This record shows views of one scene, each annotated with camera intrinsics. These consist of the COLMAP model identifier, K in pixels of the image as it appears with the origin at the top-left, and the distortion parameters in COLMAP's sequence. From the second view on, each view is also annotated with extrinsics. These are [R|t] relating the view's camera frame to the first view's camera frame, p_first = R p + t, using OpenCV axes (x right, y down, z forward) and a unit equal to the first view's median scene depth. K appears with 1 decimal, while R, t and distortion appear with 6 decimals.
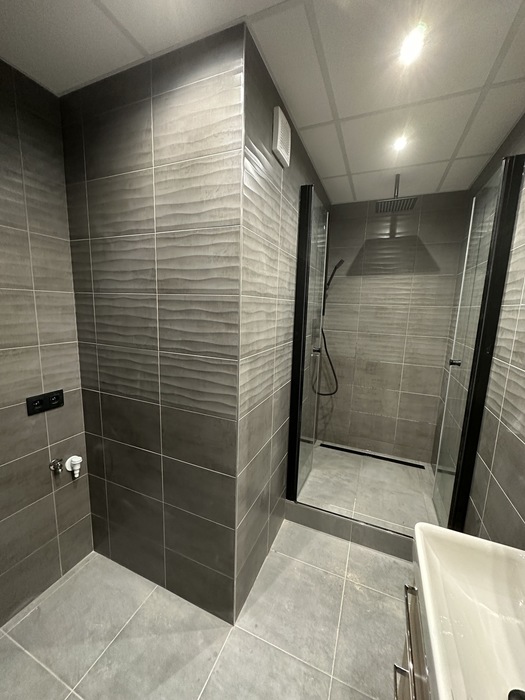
lens RADIAL K [[278.0, 0, 262.5], [0, 278.0, 350.4], [0, 0, 1]] dist [-0.002329, 0.000803]
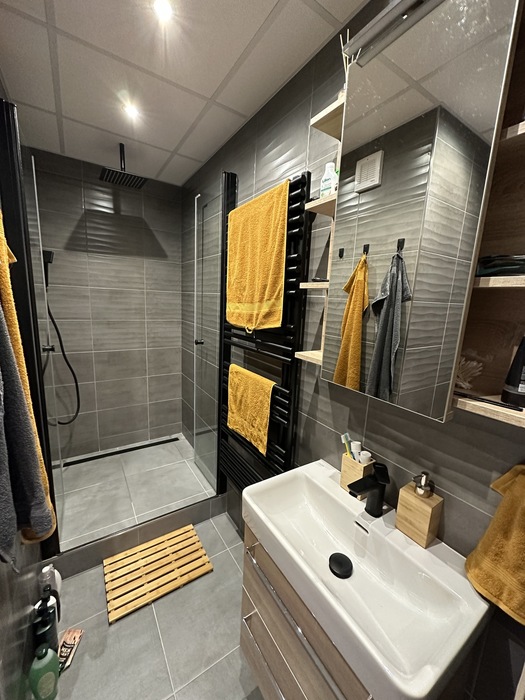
lens RADIAL K [[278.0, 0, 261.8], [0, 278.0, 350.9], [0, 0, 1]] dist [-0.002329, 0.000803]
pose [[0.556760, -0.155060, 0.816073, -0.090193], [0.098325, 0.987818, 0.120611, -0.027831], [-0.824834, 0.013089, 0.565224, 0.106506]]
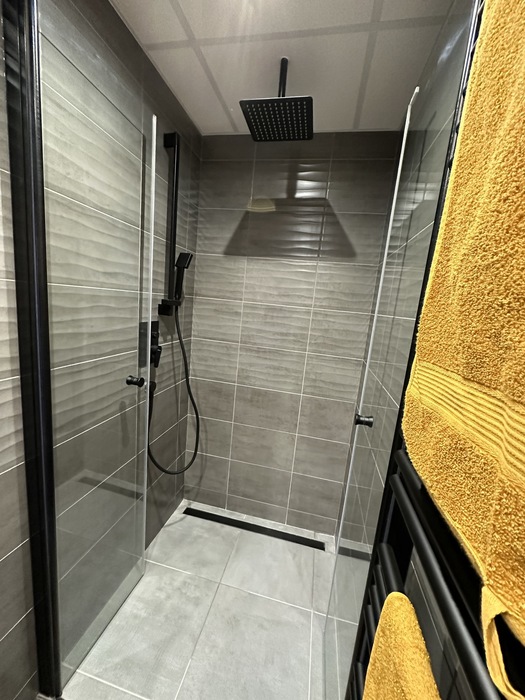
lens RADIAL K [[278.0, 0, 261.3], [0, 278.0, 351.9], [0, 0, 1]] dist [-0.002329, 0.000803]
pose [[0.980541, 0.028445, 0.194245, 0.316598], [-0.033452, 0.999186, 0.022545, -0.075398], [-0.193445, -0.028605, 0.980694, 0.416761]]
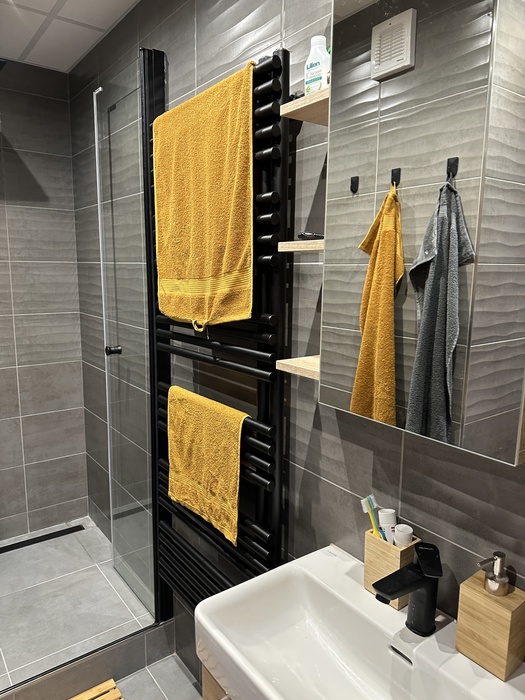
lens RADIAL K [[495.5, 0, 257.8], [0, 495.5, 354.2], [0, 0, 1]] dist [0.043565, -0.054087]
pose [[0.506004, -0.171145, 0.845381, -0.095973], [0.138510, 0.983520, 0.116206, -0.028998], [-0.851337, 0.058293, 0.521370, 0.086952]]
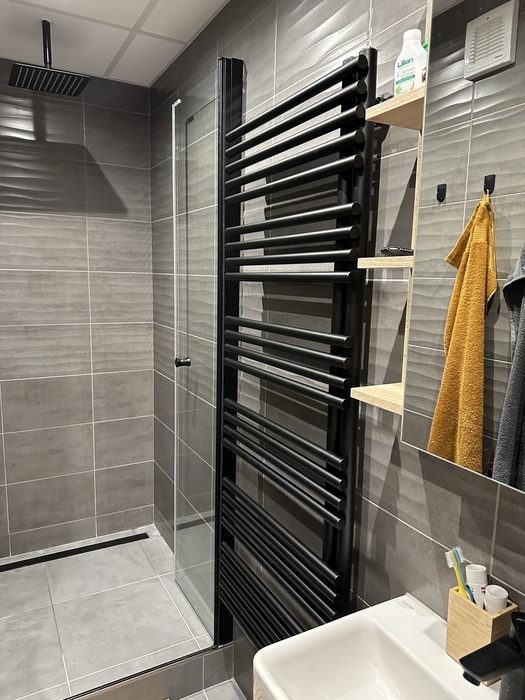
lens RADIAL K [[495.5, 0, 257.5], [0, 495.5, 353.7], [0, 0, 1]] dist [0.043565, -0.054087]
pose [[0.624479, -0.138744, 0.768619, -0.064305], [0.119607, 0.989476, 0.081434, -0.039807], [-0.771829, 0.041078, 0.634502, 0.108366]]
